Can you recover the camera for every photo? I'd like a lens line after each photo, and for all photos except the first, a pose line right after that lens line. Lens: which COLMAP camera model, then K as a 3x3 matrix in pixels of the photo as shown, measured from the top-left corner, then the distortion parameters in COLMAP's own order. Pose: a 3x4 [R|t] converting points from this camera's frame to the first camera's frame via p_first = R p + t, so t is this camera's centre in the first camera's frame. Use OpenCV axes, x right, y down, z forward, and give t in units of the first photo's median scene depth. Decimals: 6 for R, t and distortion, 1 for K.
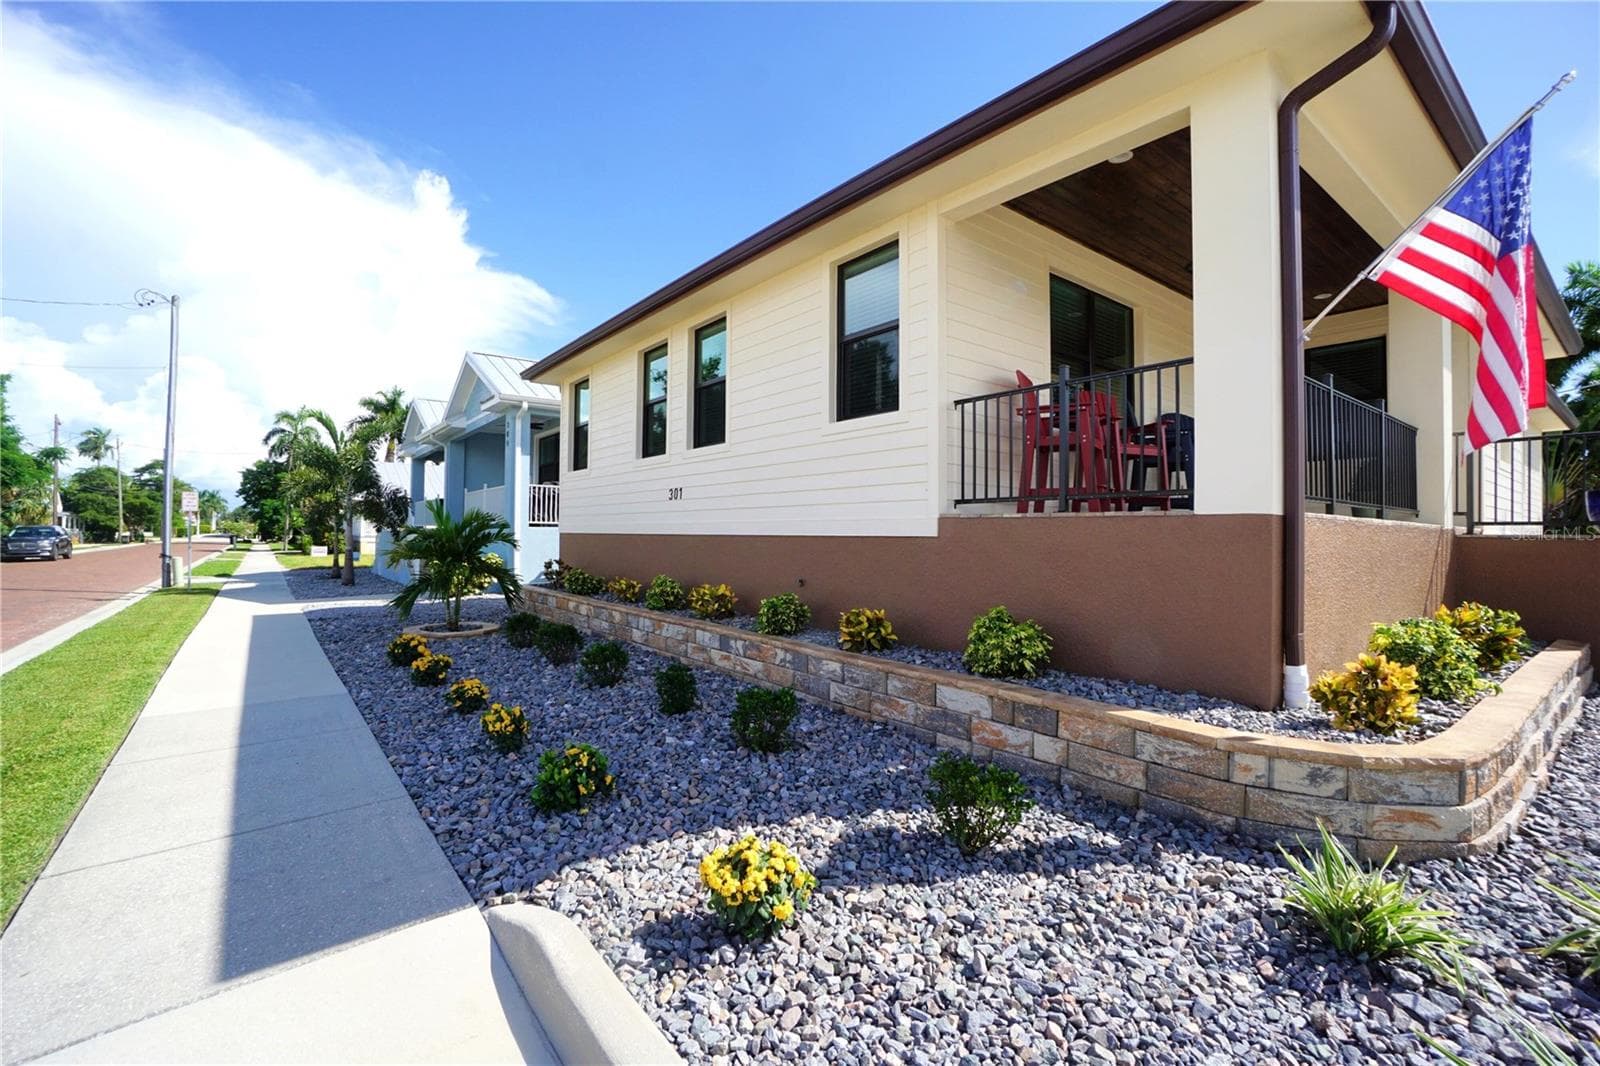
lens RADIAL K [[694.1, 0, 807.6], [0, 694.1, 527.6], [0, 0, 1]] dist [-0.018363, 0.003180]
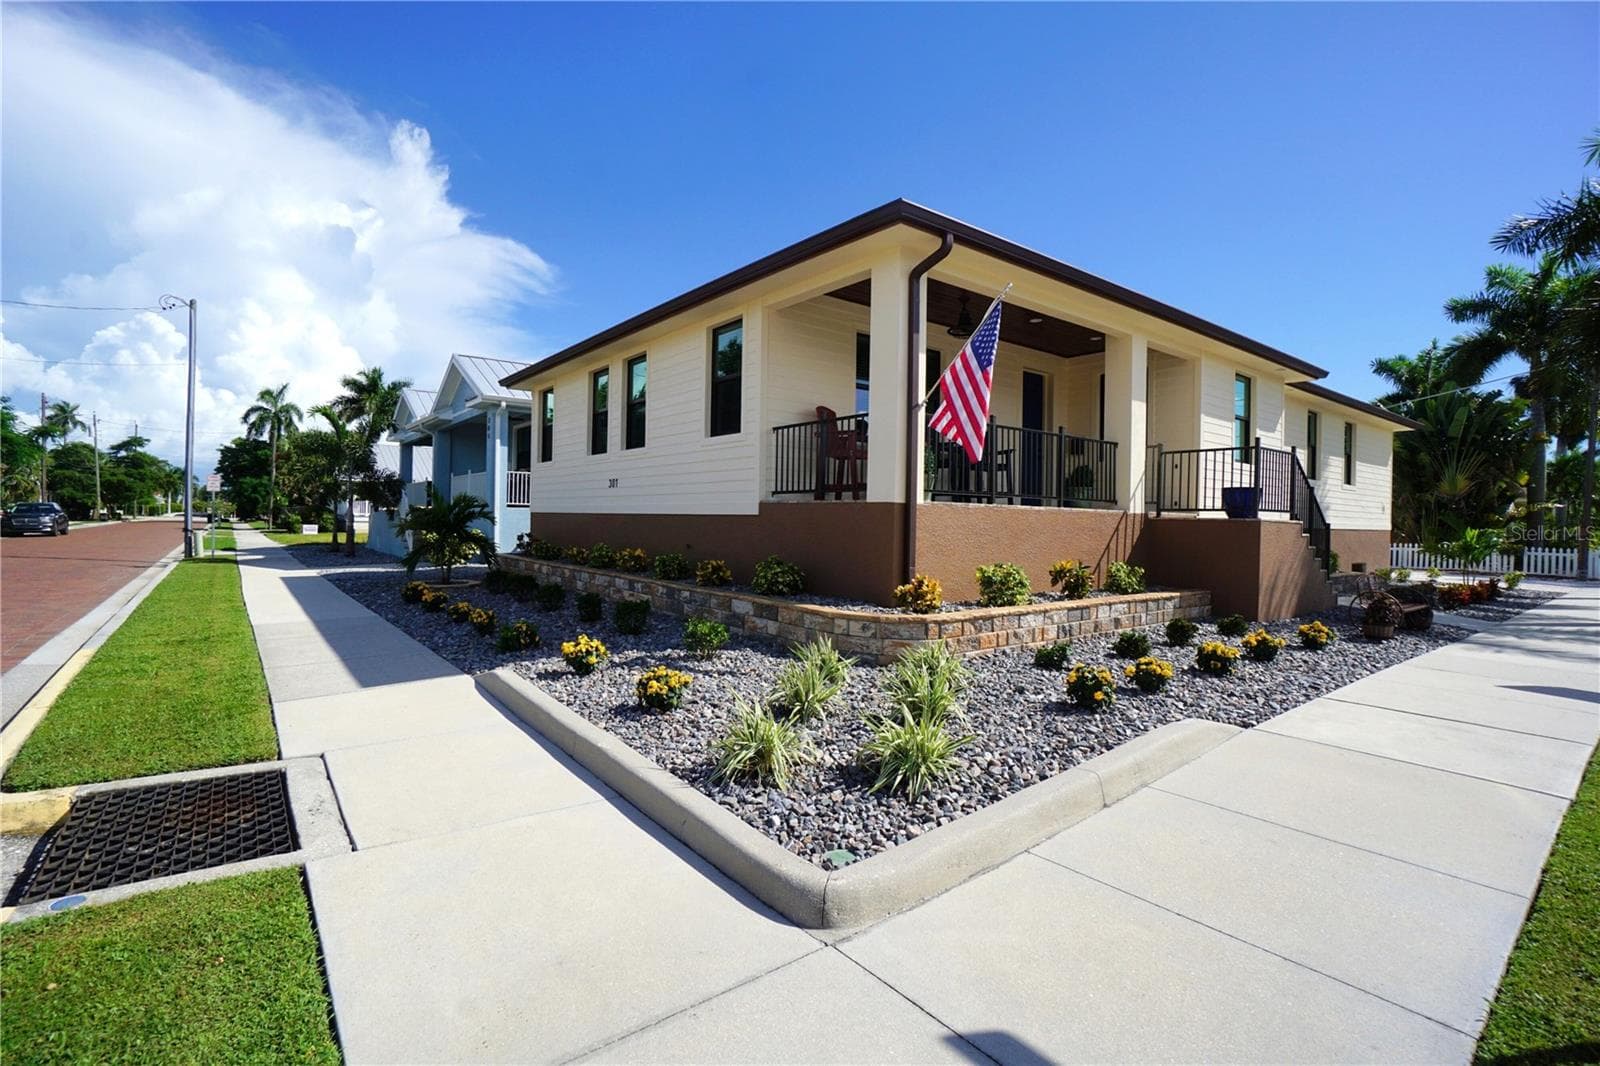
lens RADIAL K [[726.2, 0, 798.0], [0, 726.2, 526.7], [0, 0, 1]] dist [-0.003501, -0.000064]
pose [[0.999914, 0.008978, -0.009554, 0.135671], [-0.008775, 0.999737, 0.021178, 0.001900], [0.009741, -0.021092, 0.999730, -0.298825]]
